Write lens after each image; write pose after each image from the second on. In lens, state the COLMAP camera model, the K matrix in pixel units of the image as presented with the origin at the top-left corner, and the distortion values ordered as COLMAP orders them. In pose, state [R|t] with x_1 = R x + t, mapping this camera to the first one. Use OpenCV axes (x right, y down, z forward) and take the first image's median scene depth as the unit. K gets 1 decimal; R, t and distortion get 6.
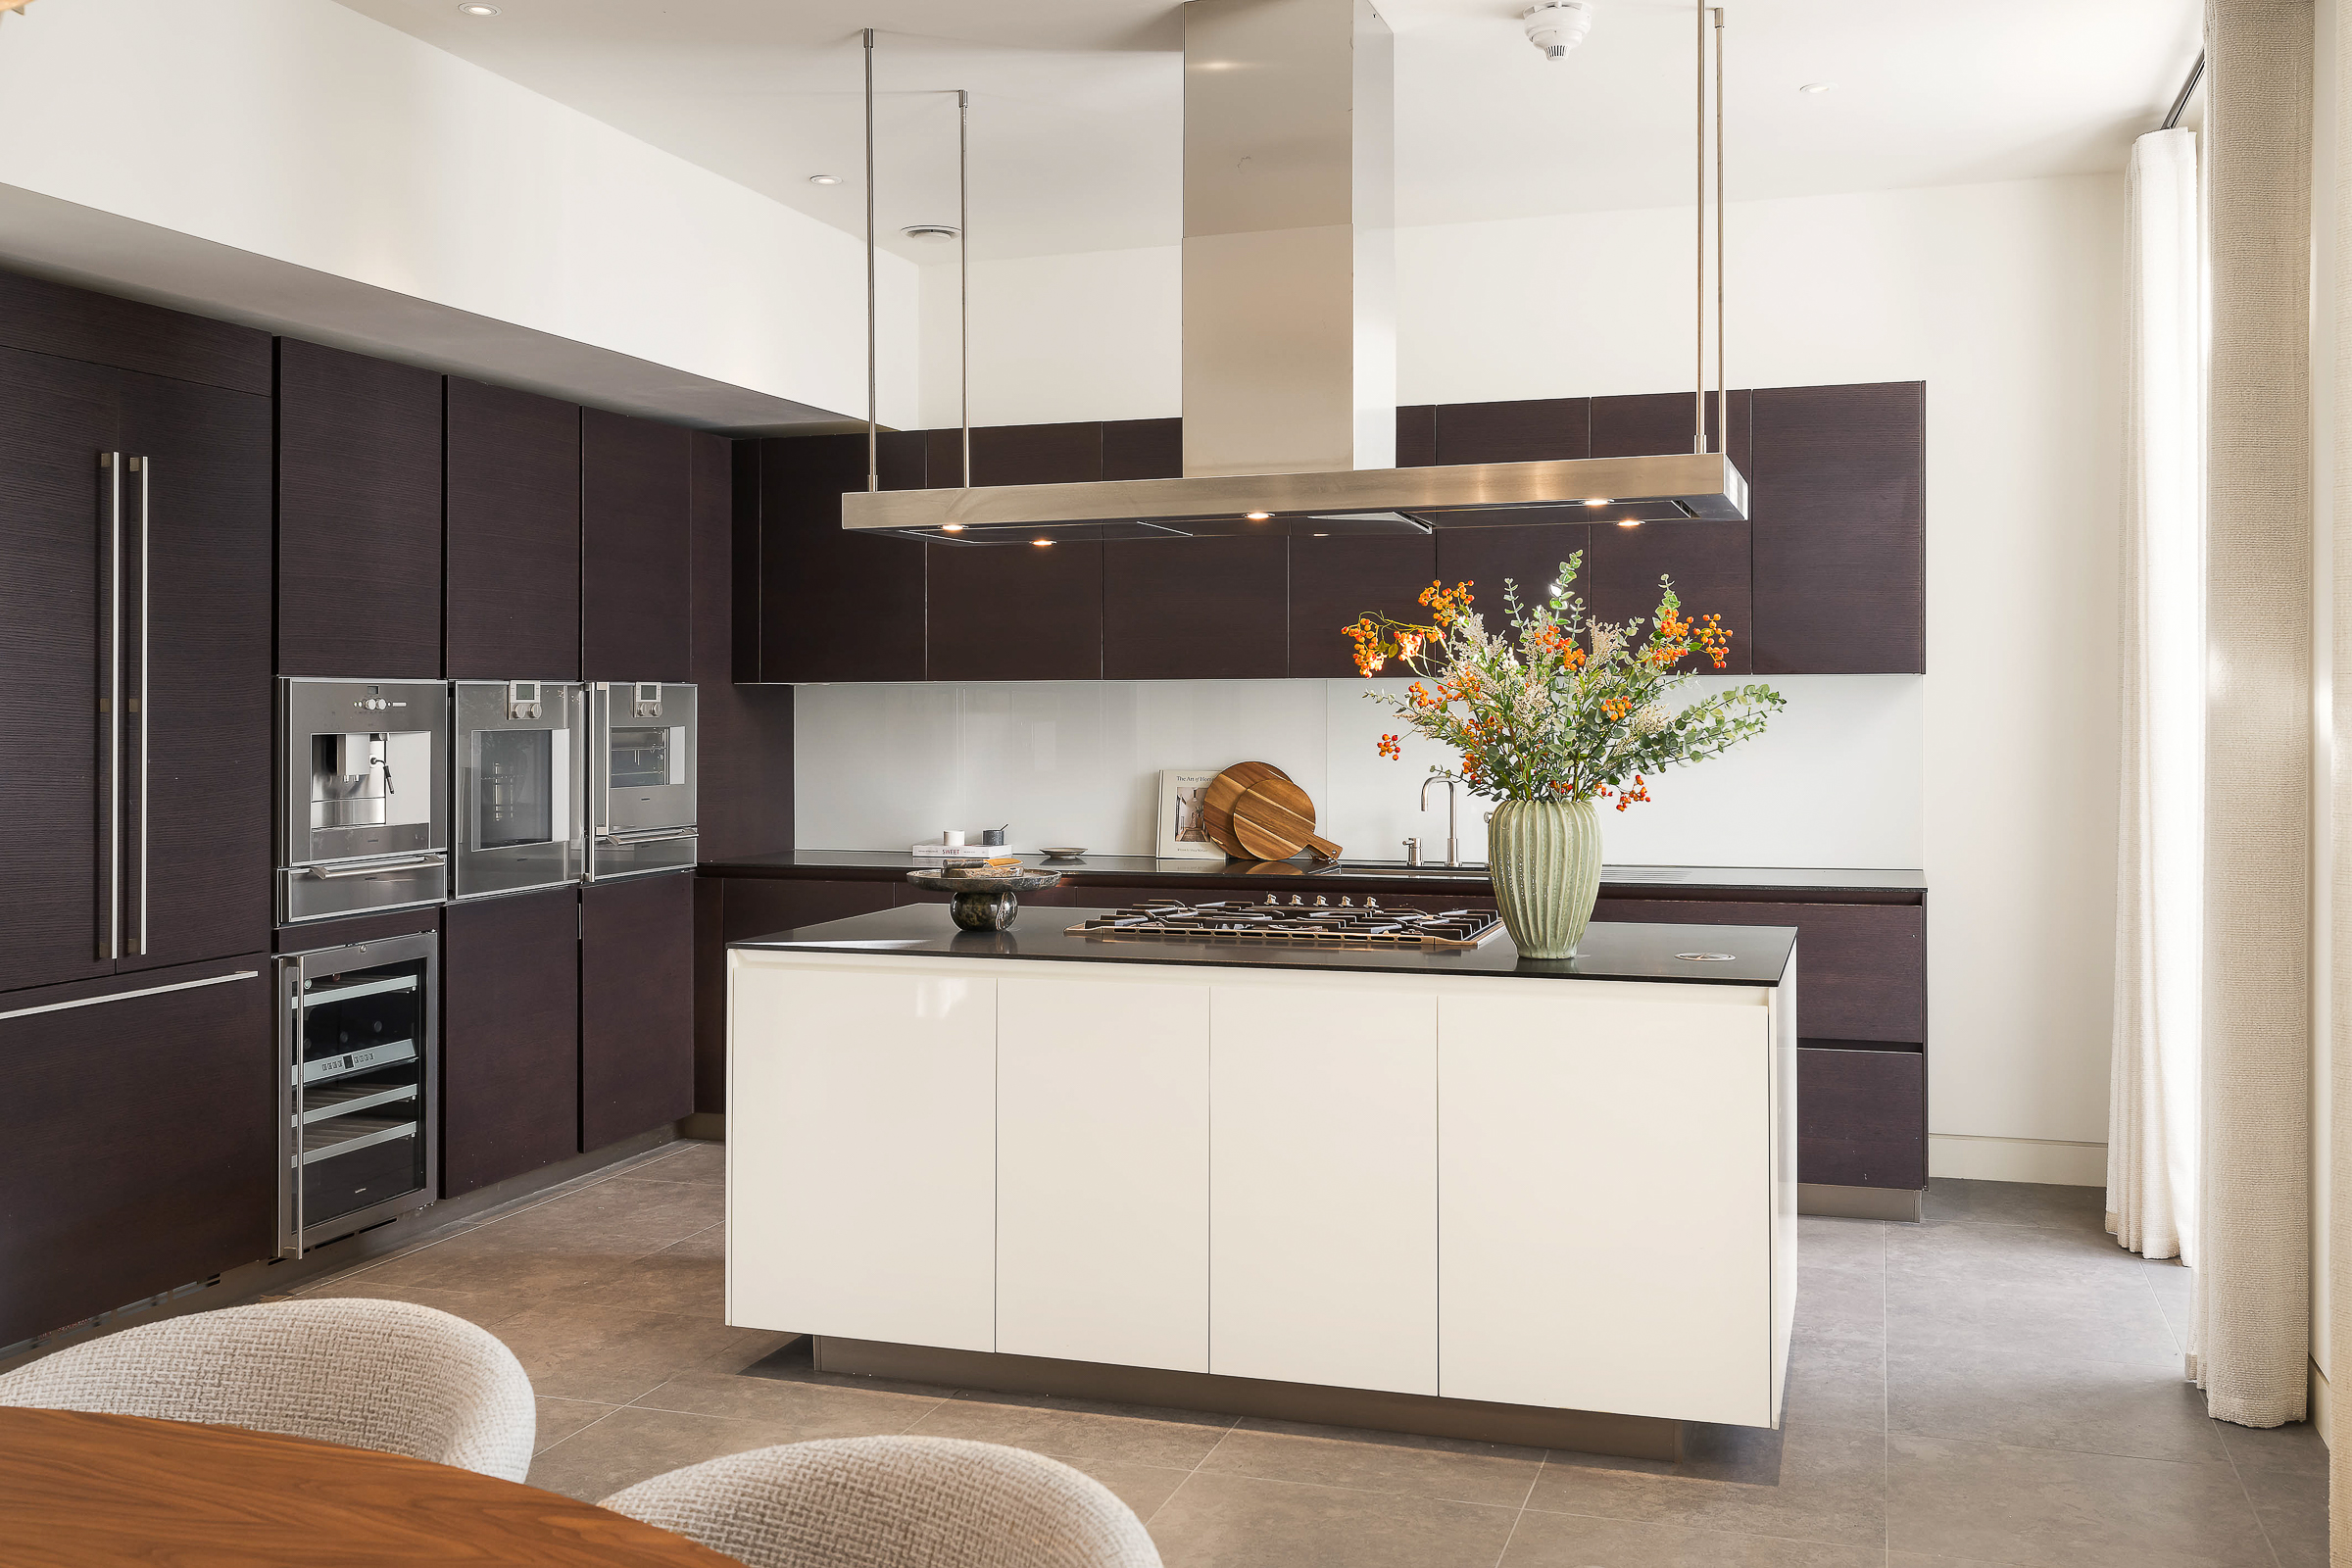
lens RADIAL K [[2139.6, 0, 1176.0], [0, 2139.6, 784.0], [0, 0, 1]] dist [0.003067, 0.000876]
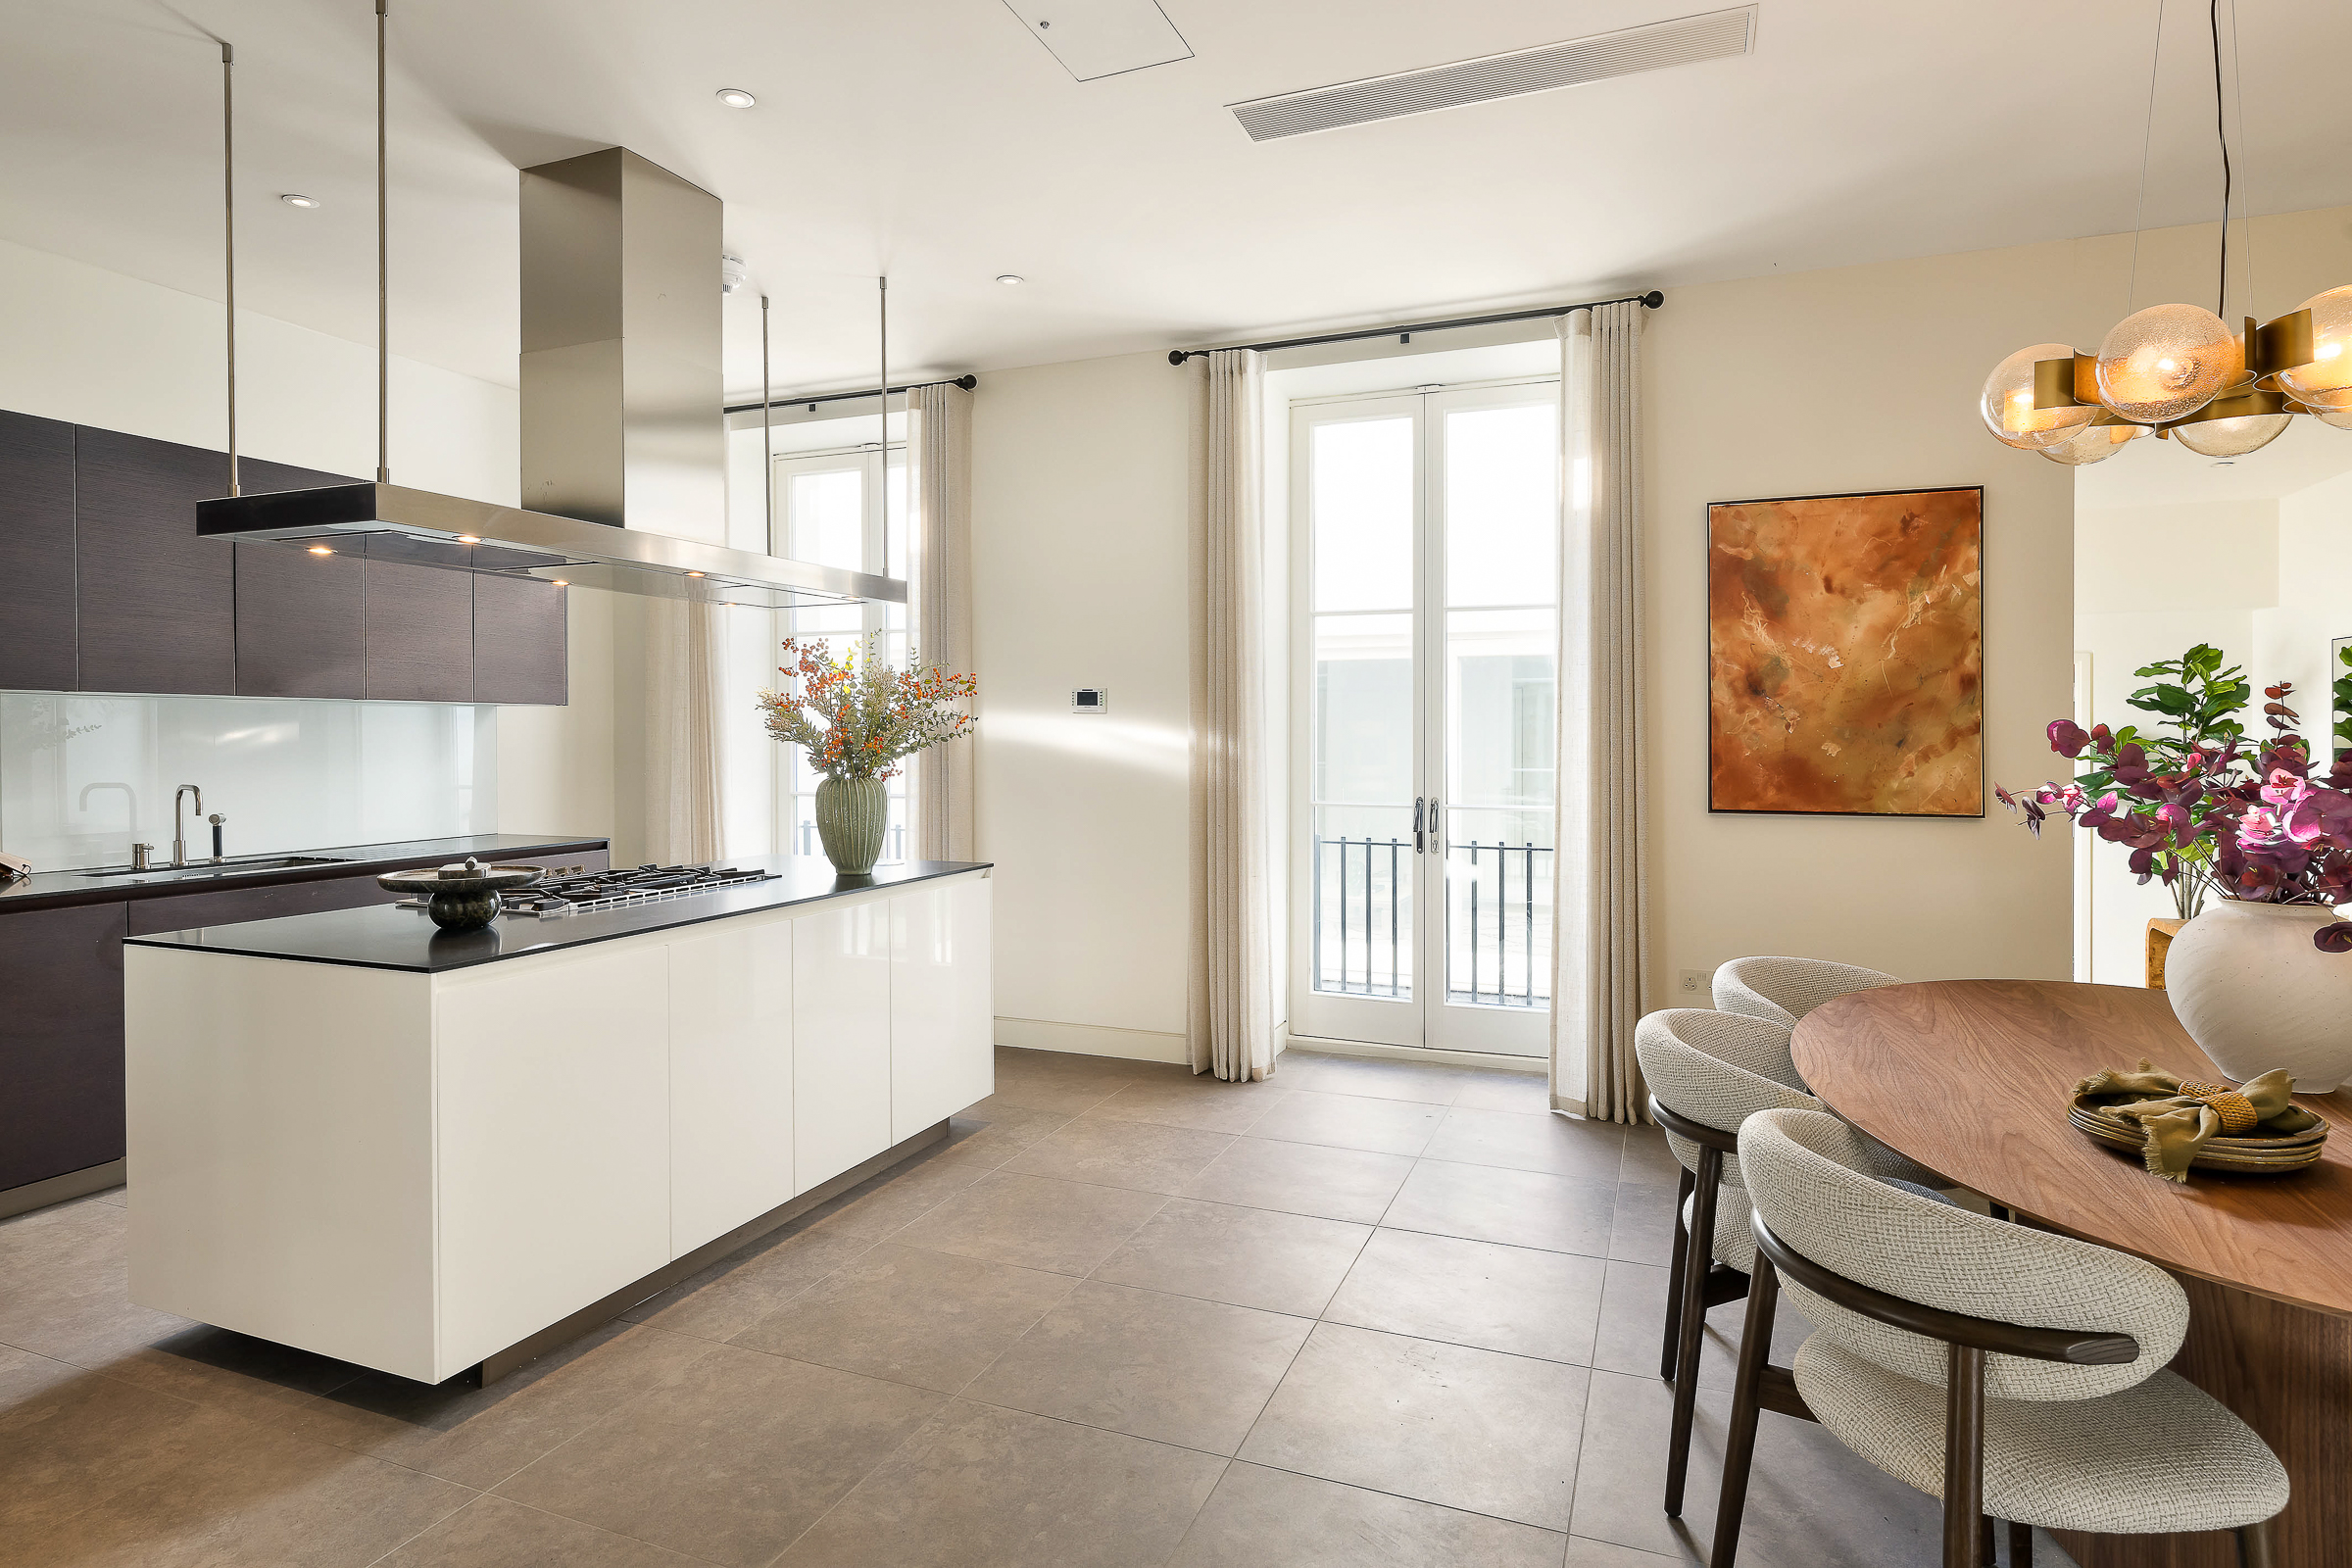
lens RADIAL K [[1253.5, 0, 1176.0], [0, 1253.5, 784.0], [0, 0, 1]] dist [-0.000845, -0.000387]
pose [[0.063143, -0.032378, 0.997479, -0.747264], [0.037891, 0.998831, 0.030023, -0.005139], [-0.997285, 0.035900, 0.064296, 0.676454]]
